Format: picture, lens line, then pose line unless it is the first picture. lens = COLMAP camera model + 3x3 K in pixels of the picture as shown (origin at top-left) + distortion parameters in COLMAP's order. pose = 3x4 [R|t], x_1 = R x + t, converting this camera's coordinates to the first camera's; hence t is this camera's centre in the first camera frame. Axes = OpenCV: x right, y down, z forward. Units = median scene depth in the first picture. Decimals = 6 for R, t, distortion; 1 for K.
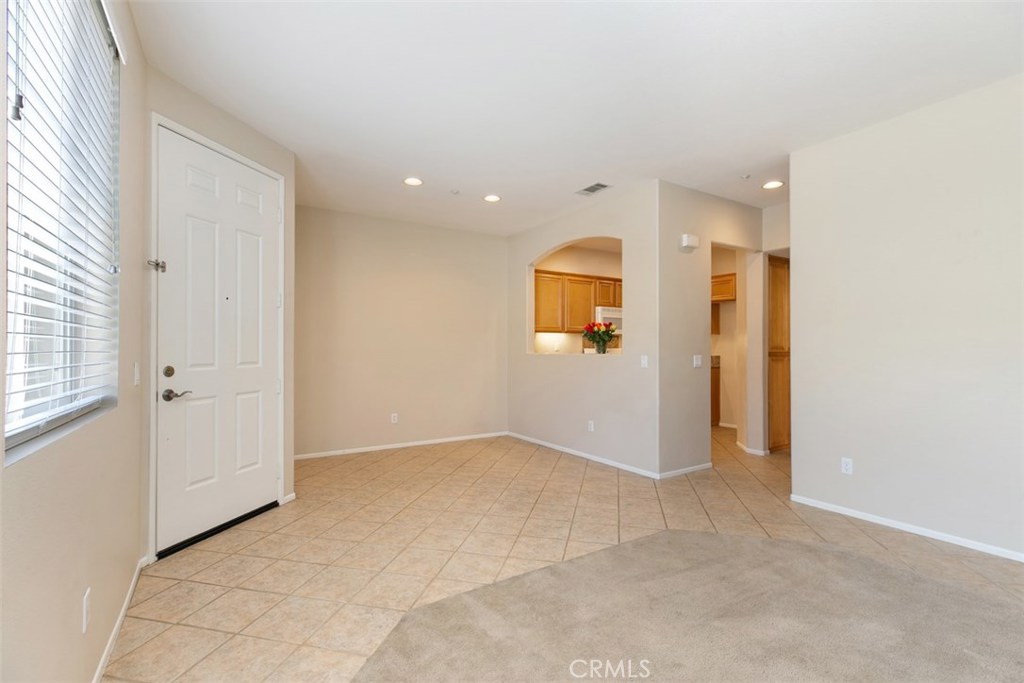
lens RADIAL K [[460.8, 0, 512.0], [0, 460.8, 341.5], [0, 0, 1]] dist [-0.000425, -0.000093]
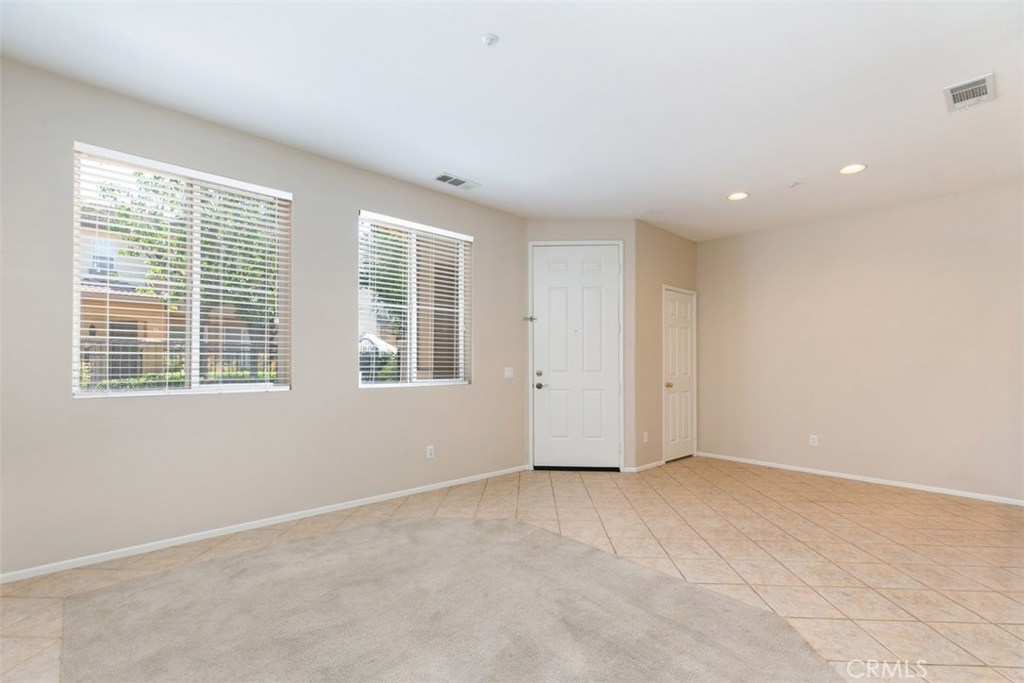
lens RADIAL K [[456.9, 0, 507.5], [0, 456.9, 354.6], [0, 0, 1]] dist [0.001450, 0.000123]
pose [[0.188314, -0.012313, -0.982032, 0.859673], [0.009856, 0.999895, -0.010647, 0.004705], [0.982059, -0.007674, 0.188415, 0.408274]]
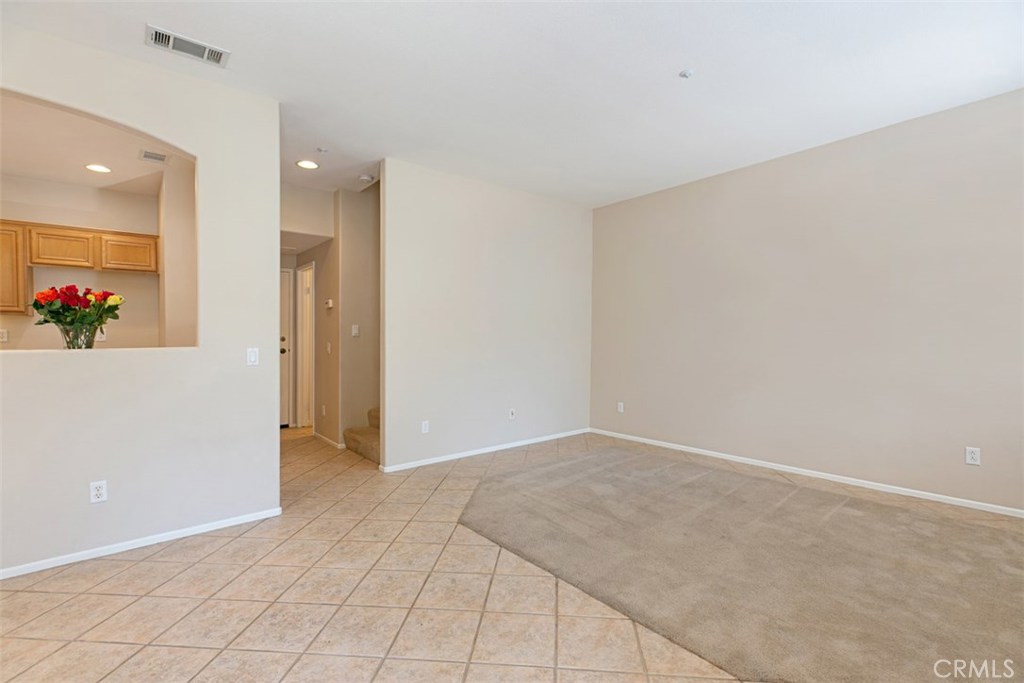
lens RADIAL K [[456.9, 0, 507.5], [0, 456.9, 354.6], [0, 0, 1]] dist [0.001450, 0.000123]
pose [[-0.123396, -0.039271, 0.991580, -0.561613], [-0.010119, 0.999215, 0.038314, 0.012558], [-0.992306, -0.005306, -0.123696, 0.913508]]
